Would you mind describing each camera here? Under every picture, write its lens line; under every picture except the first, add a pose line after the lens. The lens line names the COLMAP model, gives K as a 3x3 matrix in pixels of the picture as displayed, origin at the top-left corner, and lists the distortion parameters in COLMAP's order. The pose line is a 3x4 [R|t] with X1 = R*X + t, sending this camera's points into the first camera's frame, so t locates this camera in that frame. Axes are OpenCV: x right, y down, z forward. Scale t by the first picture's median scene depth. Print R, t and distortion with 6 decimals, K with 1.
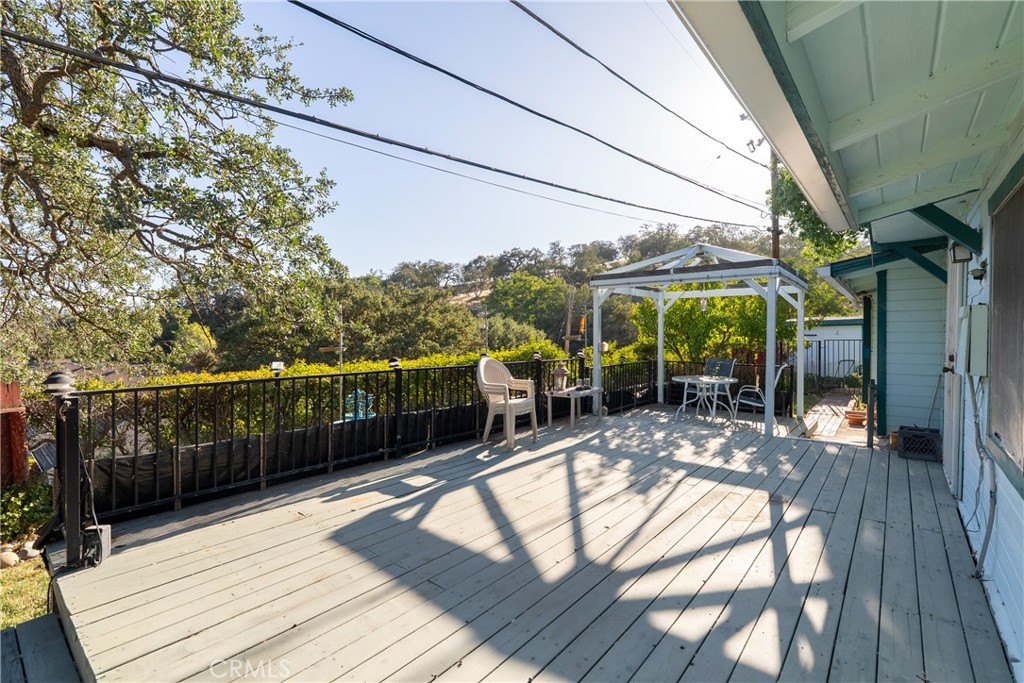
lens RADIAL K [[461.2, 0, 510.2], [0, 461.2, 335.7], [0, 0, 1]] dist [-0.011768, 0.001720]
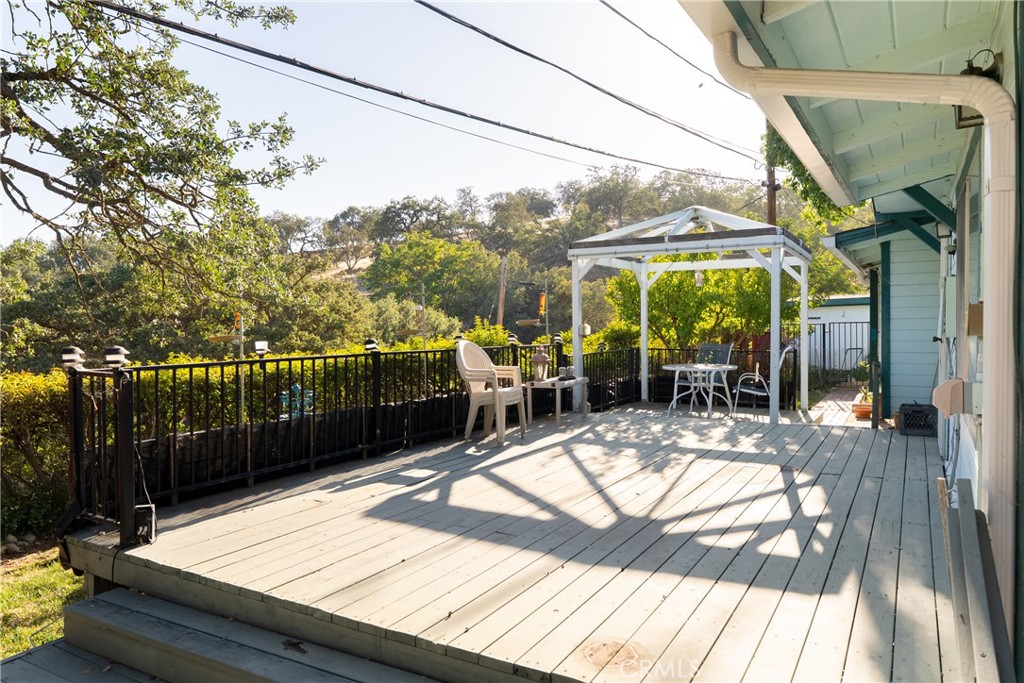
lens RADIAL K [[687.5, 0, 513.3], [0, 687.5, 336.7], [0, 0, 1]] dist [0.002973, -0.001710]
pose [[0.985454, -0.013034, 0.169443, -0.186310], [0.010717, 0.999836, 0.014583, 0.024777], [-0.169606, -0.012555, 0.985432, -0.270688]]
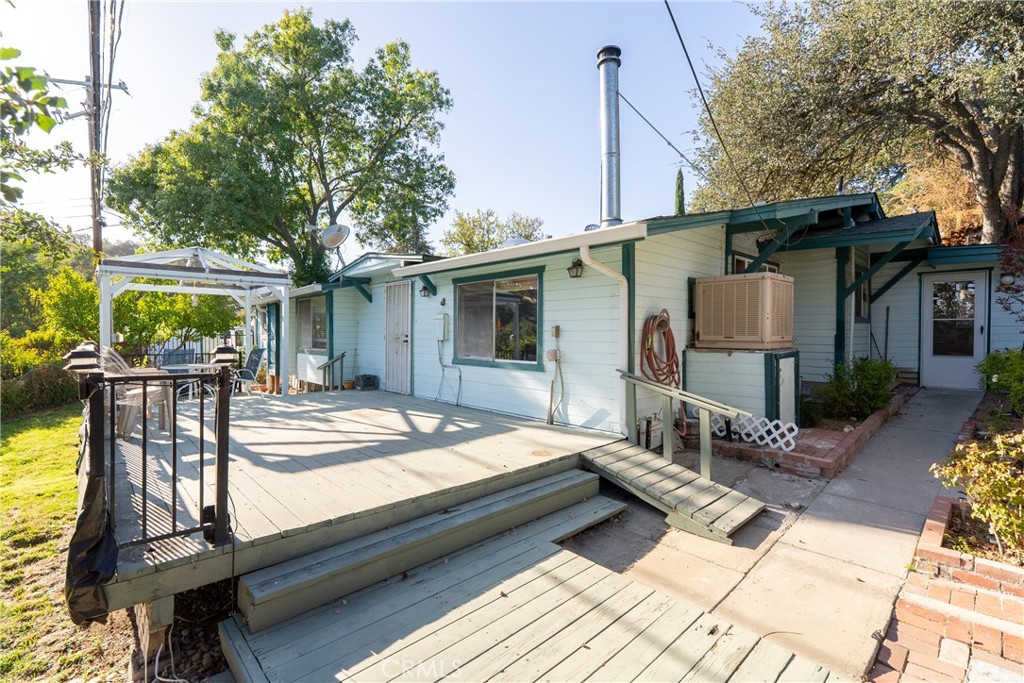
lens RADIAL K [[461.2, 0, 508.1], [0, 461.2, 341.5], [0, 0, 1]] dist [-0.011768, 0.001720]
pose [[0.123240, -0.017822, 0.992217, -0.881883], [0.005352, 0.999836, 0.017294, 0.027416], [-0.992362, 0.003179, 0.123315, 0.124270]]
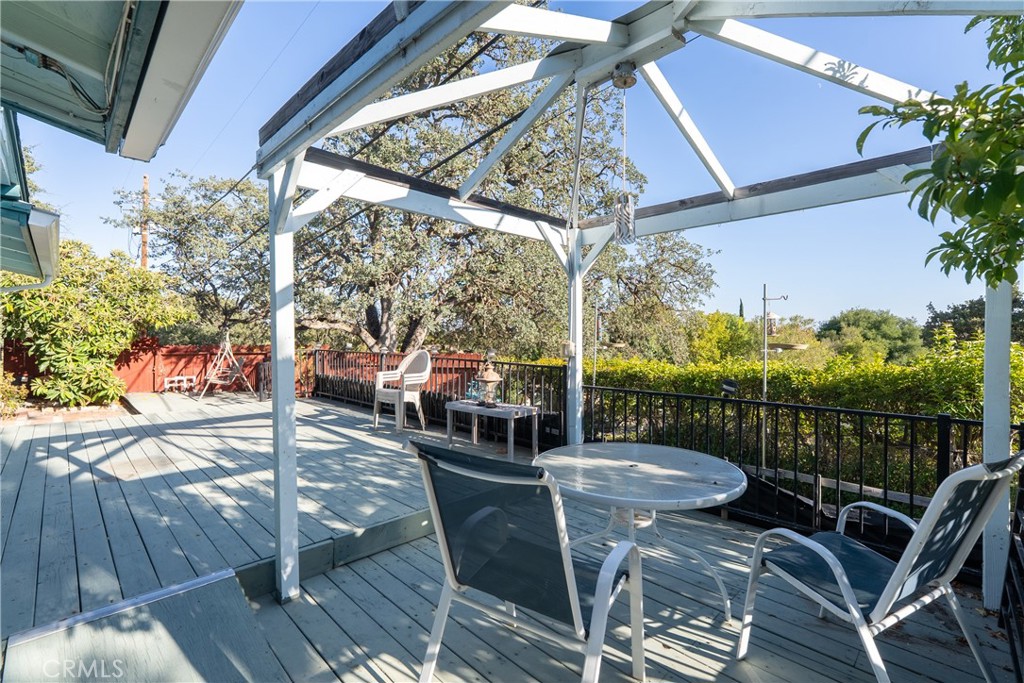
lens RADIAL K [[461.2, 0, 511.2], [0, 461.2, 338.9], [0, 0, 1]] dist [-0.011768, 0.001720]
pose [[-0.092269, 0.008342, -0.995699, 1.025732], [-0.000780, 0.999964, 0.008450, 0.013951], [0.995734, 0.001556, -0.092259, 1.340333]]
